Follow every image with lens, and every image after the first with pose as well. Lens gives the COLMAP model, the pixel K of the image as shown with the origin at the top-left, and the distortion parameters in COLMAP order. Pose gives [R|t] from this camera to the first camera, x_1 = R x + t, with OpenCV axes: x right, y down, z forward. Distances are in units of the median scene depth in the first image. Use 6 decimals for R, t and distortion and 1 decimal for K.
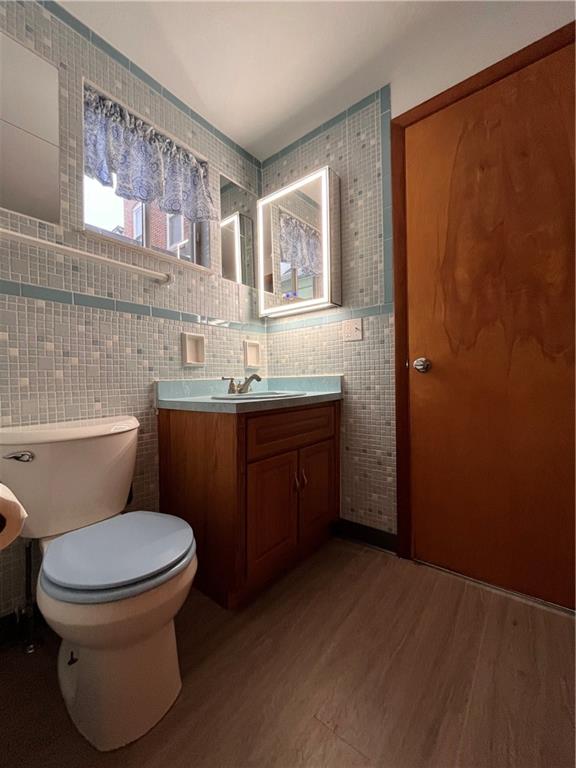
lens RADIAL K [[309.9, 0, 289.0], [0, 309.9, 382.2], [0, 0, 1]] dist [-0.005498, 0.000223]
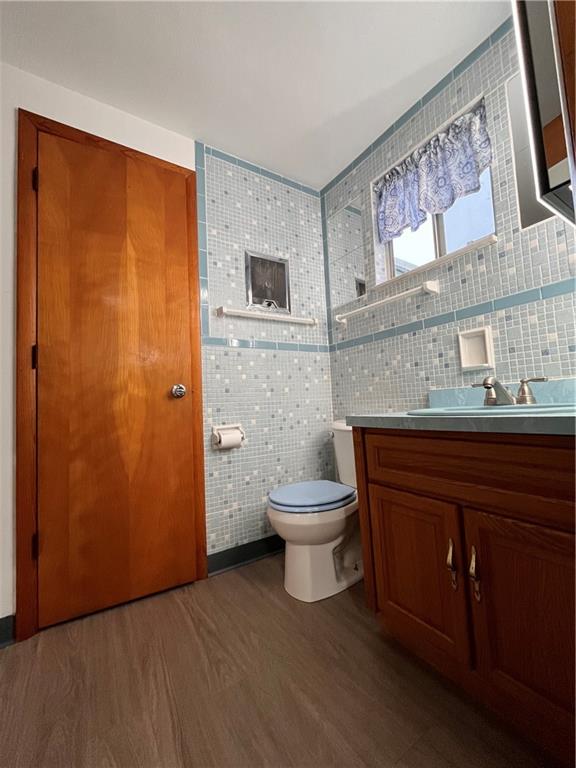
lens RADIAL K [[309.9, 0, 287.6], [0, 309.9, 382.0], [0, 0, 1]] dist [-0.005498, 0.000223]
pose [[-0.317736, -0.025392, -0.947839, 0.703120], [0.053880, 0.997543, -0.044786, -0.010789], [0.946647, -0.065299, -0.315587, 0.893121]]
